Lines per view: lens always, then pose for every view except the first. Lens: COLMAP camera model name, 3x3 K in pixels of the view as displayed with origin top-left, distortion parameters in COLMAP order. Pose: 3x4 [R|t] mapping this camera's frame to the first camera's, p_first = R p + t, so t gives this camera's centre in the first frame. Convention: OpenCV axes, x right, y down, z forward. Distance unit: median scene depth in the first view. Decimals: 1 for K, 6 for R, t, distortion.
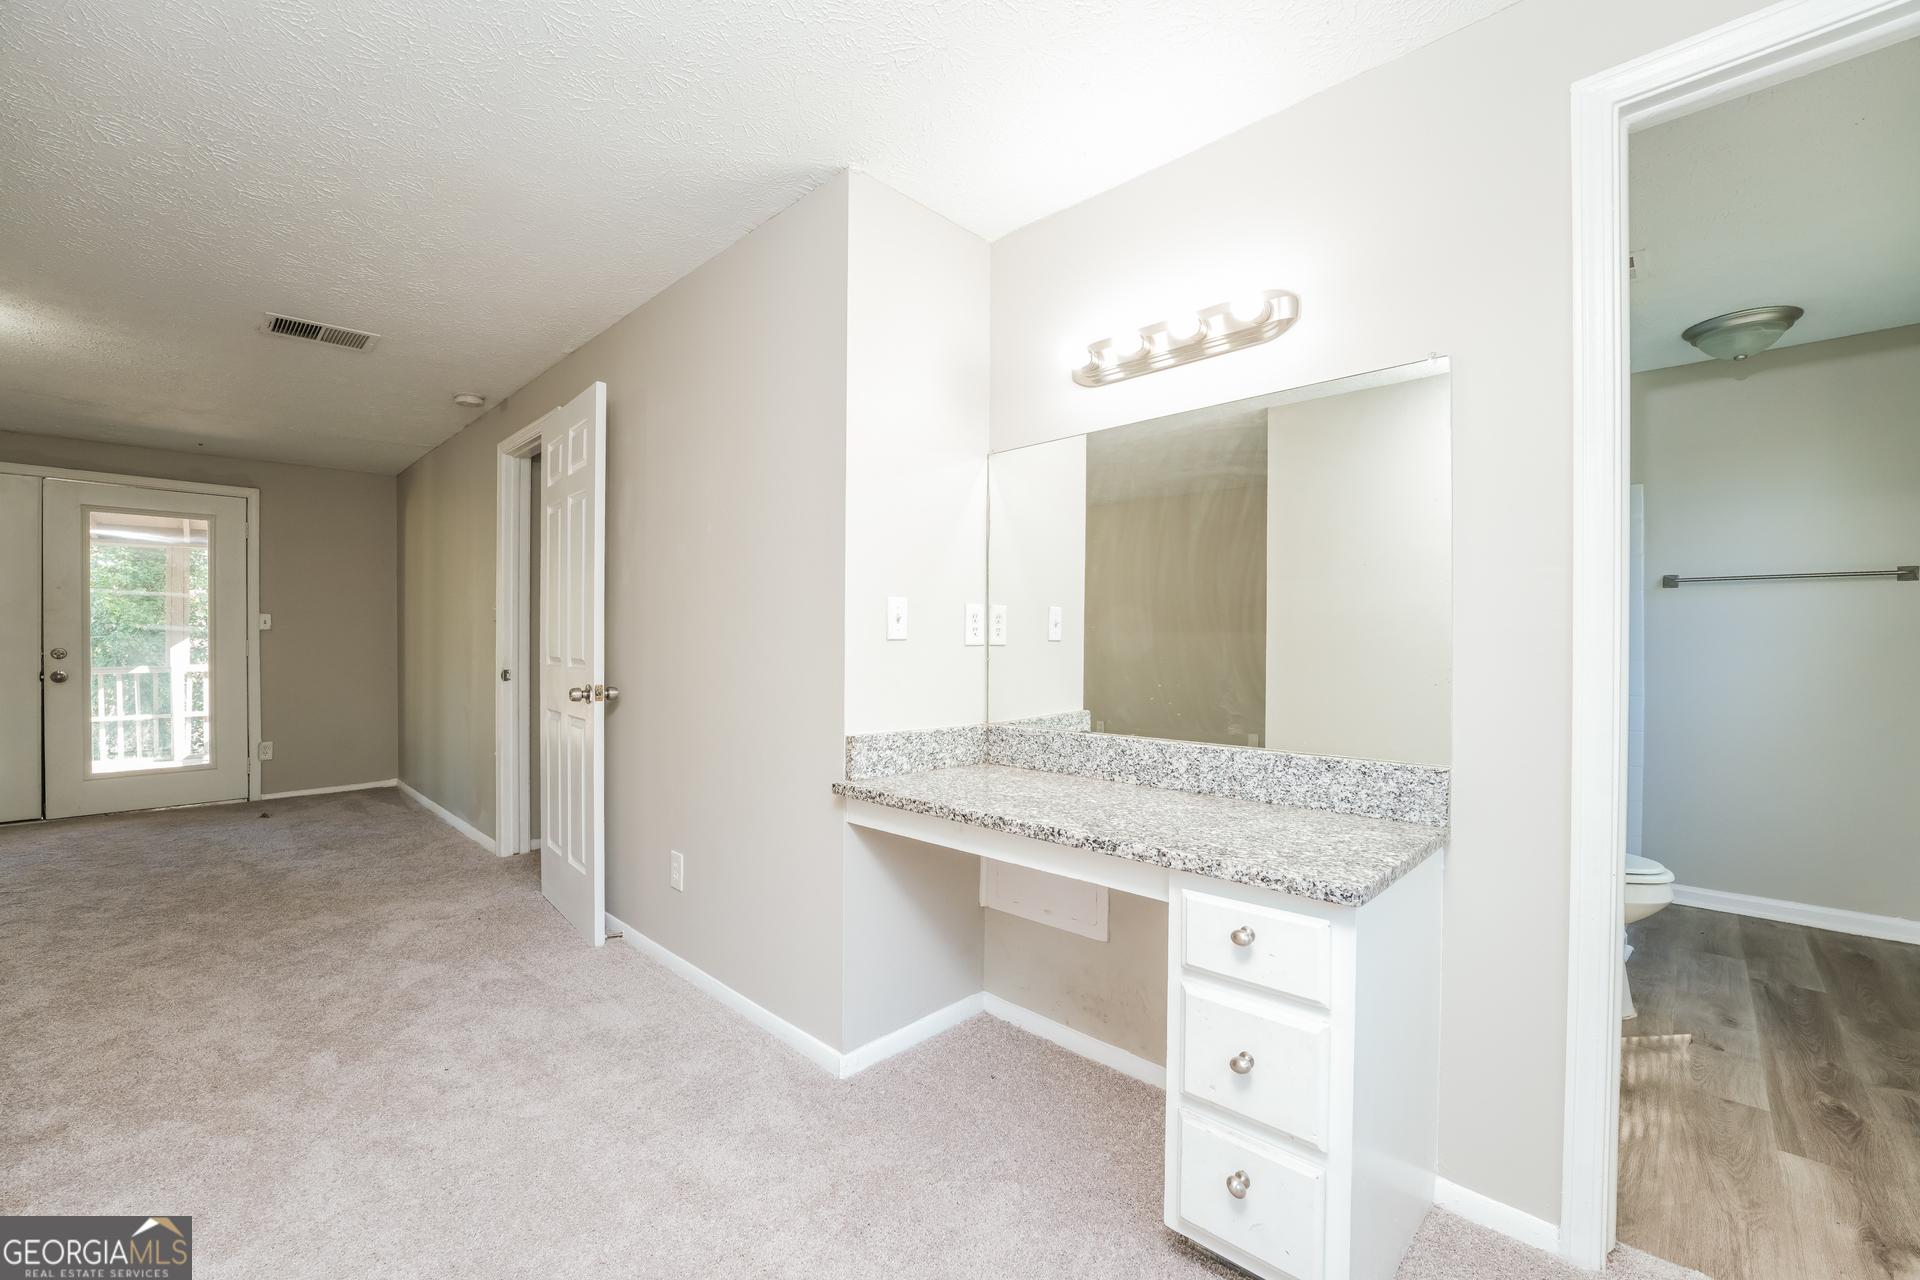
lens RADIAL K [[779.7, 0, 960.9], [0, 779.7, 642.3], [0, 0, 1]] dist [-0.048705, 0.008448]
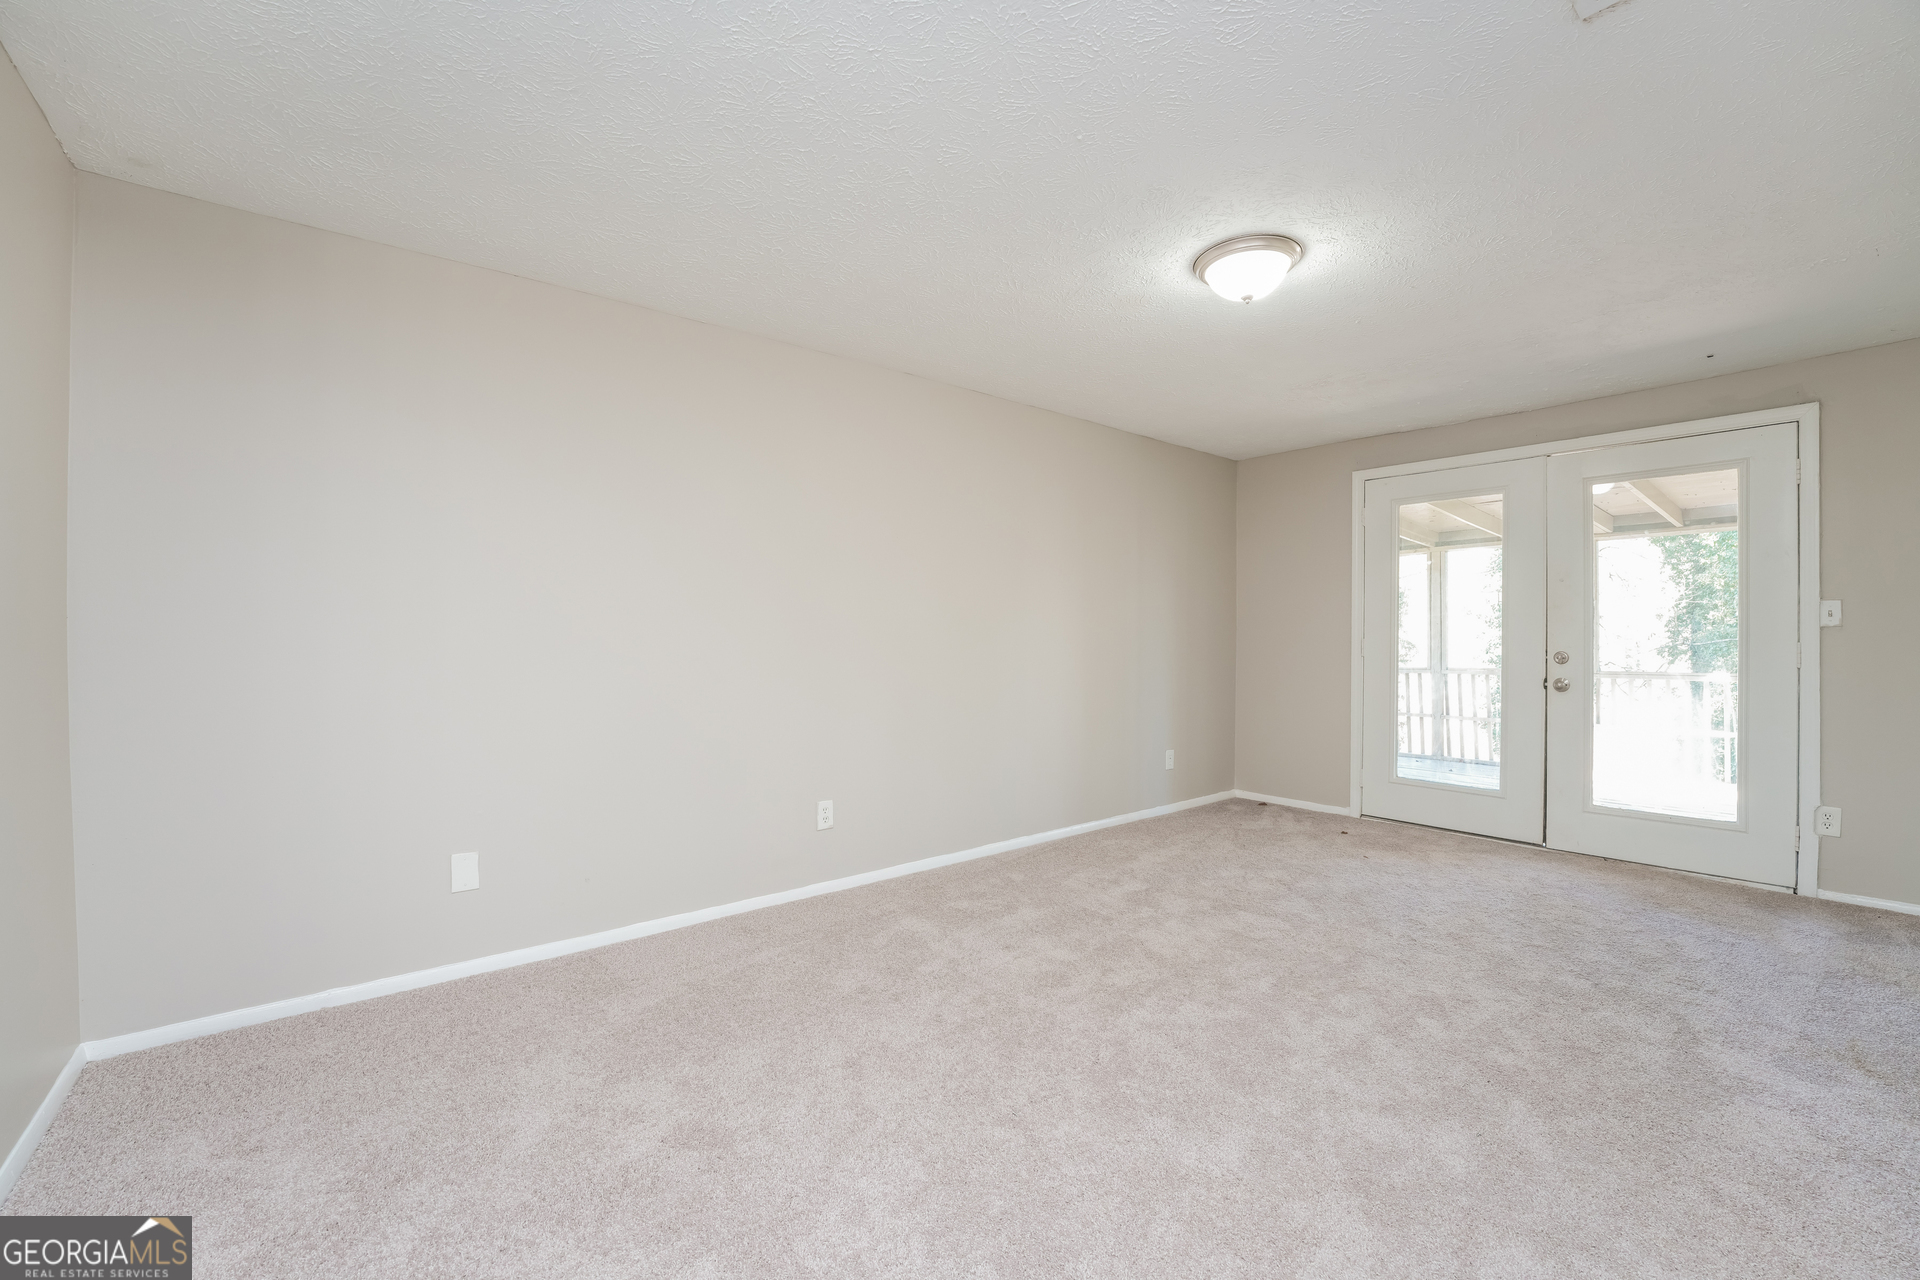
lens RADIAL K [[779.7, 0, 960.9], [0, 779.7, 642.3], [0, 0, 1]] dist [-0.048705, 0.008448]
pose [[-0.139732, 0.003634, -0.990183, -0.251730], [-0.003294, 0.999986, 0.004134, -0.003947], [0.990184, 0.003839, -0.139718, 0.426782]]
